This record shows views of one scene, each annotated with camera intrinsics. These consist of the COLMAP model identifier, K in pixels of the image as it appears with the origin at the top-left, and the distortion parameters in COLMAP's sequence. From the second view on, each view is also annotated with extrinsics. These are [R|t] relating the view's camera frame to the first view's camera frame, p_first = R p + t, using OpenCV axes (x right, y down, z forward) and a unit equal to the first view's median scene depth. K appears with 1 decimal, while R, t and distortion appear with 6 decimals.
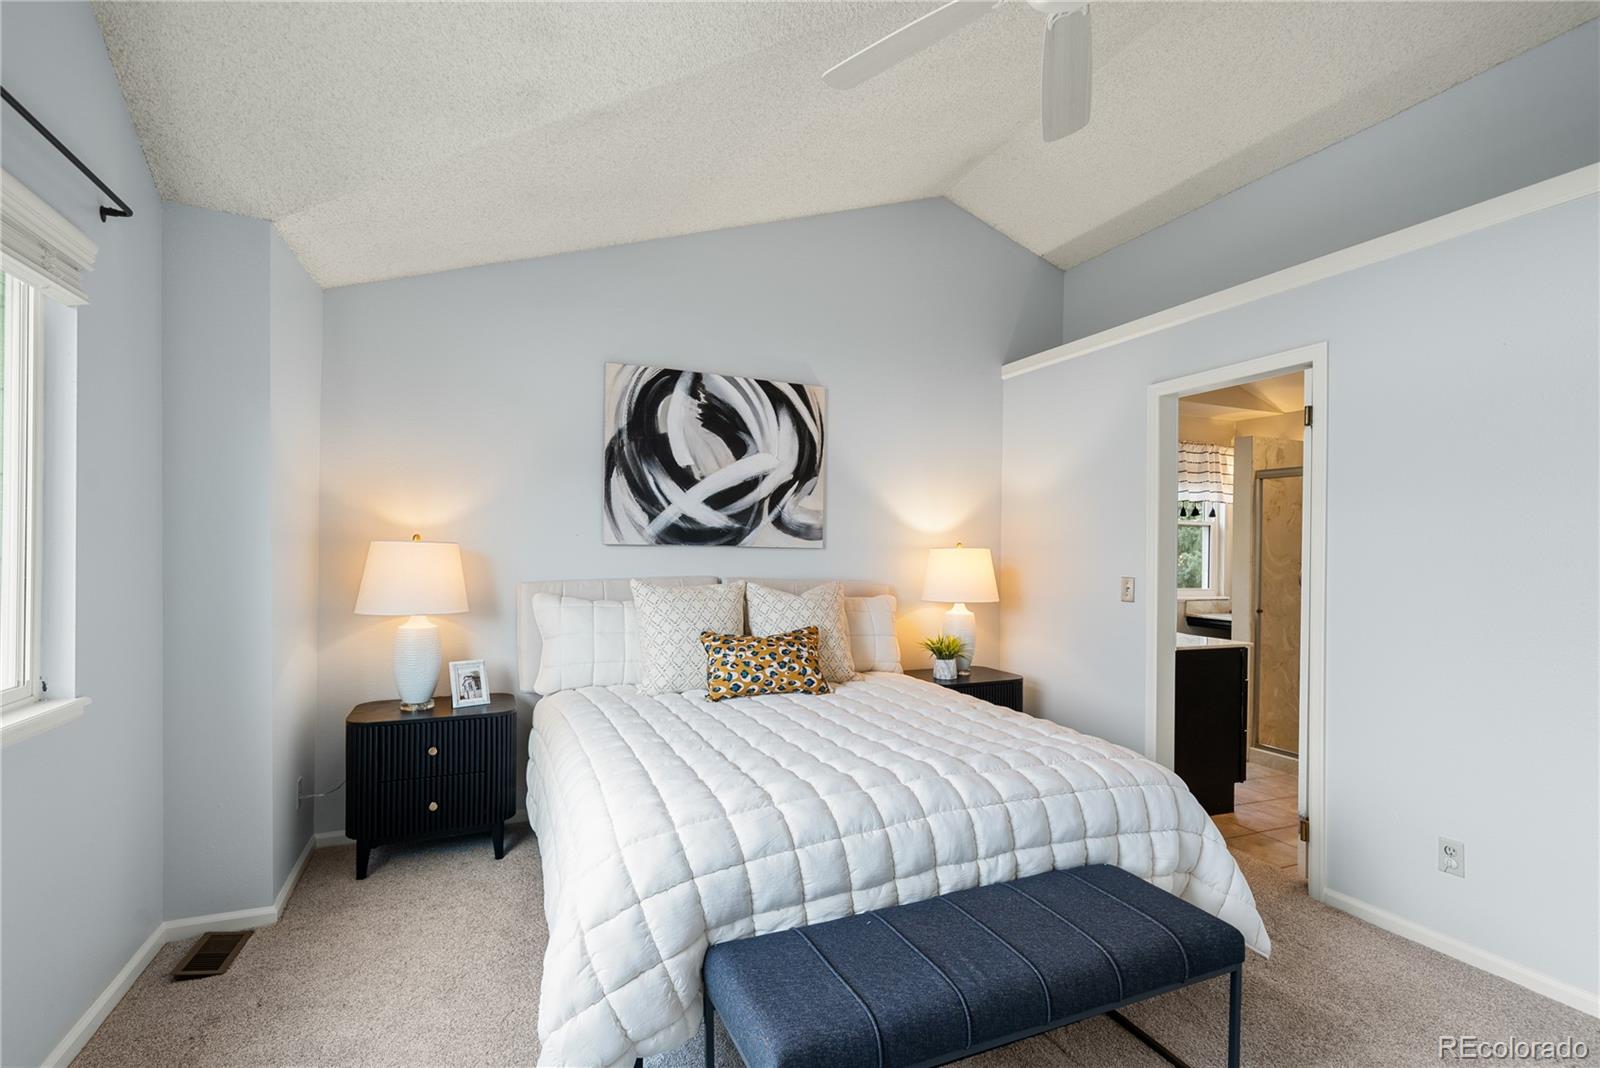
lens RADIAL K [[739.4, 0, 798.6], [0, 739.4, 550.2], [0, 0, 1]] dist [-0.003310, -0.000318]
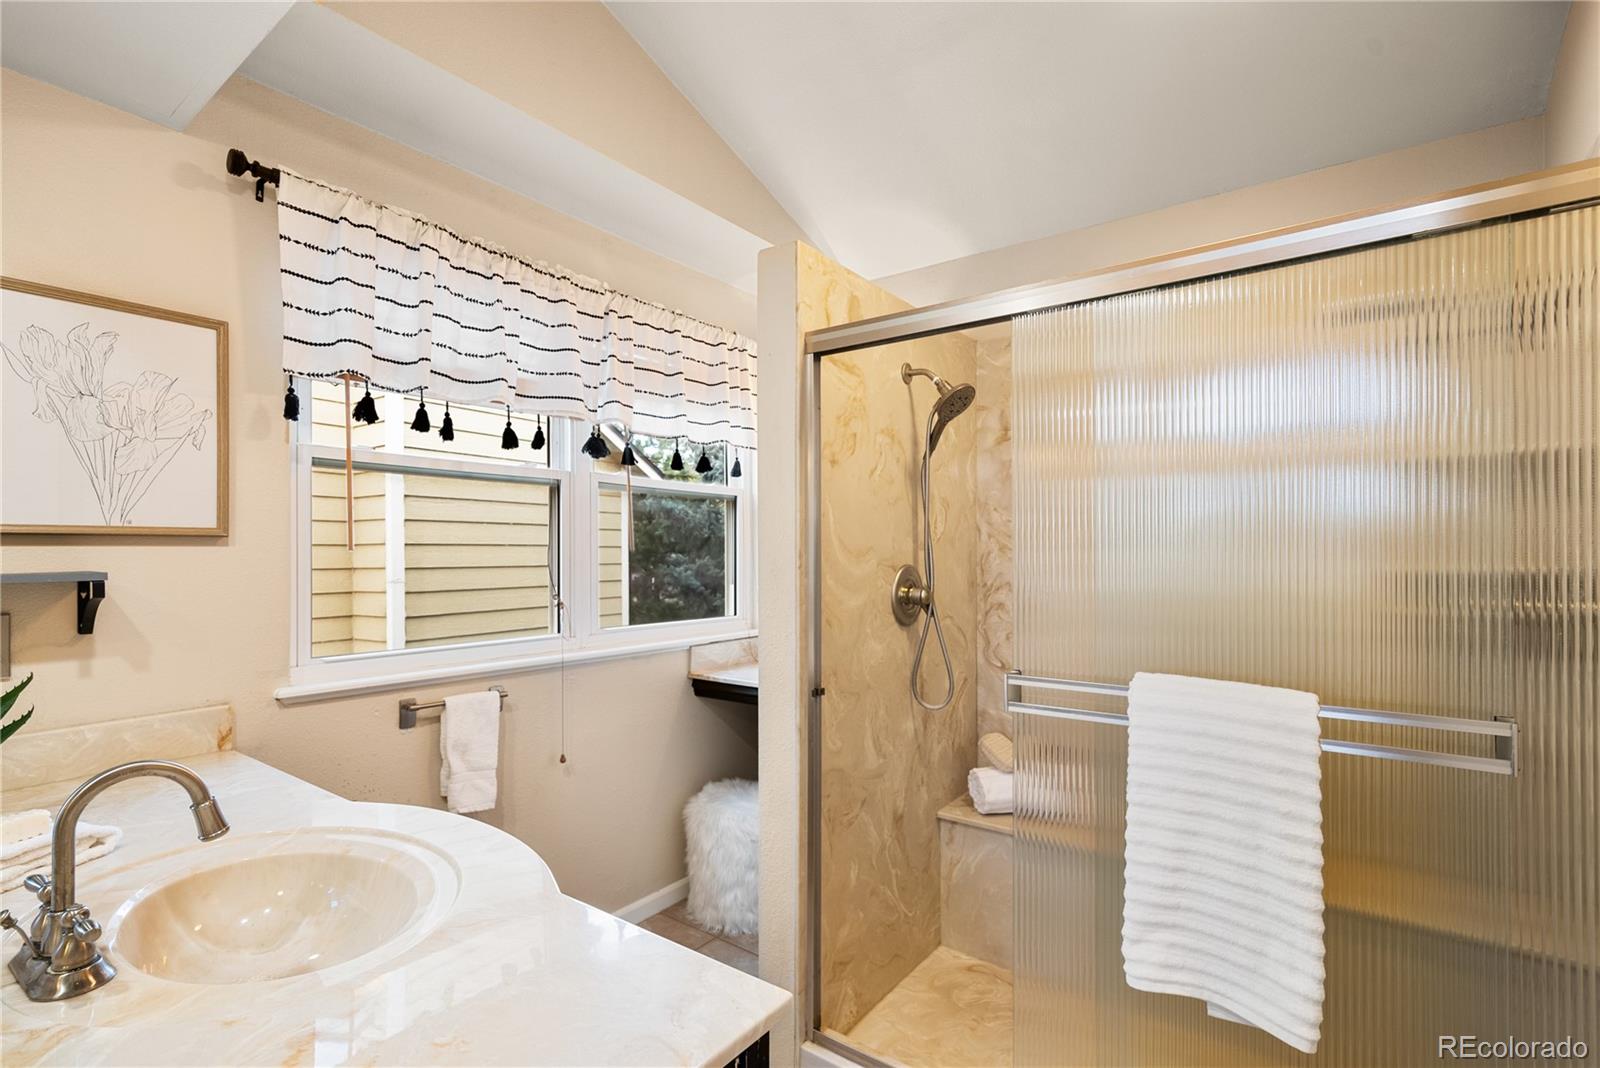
lens RADIAL K [[739.4, 0, 798.6], [0, 739.4, 550.2], [0, 0, 1]] dist [-0.003310, -0.000318]
pose [[0.861982, -0.013199, 0.506767, 0.517611], [0.013140, 0.999907, 0.003693, 0.005731], [-0.506769, 0.003475, 0.862075, 0.827104]]
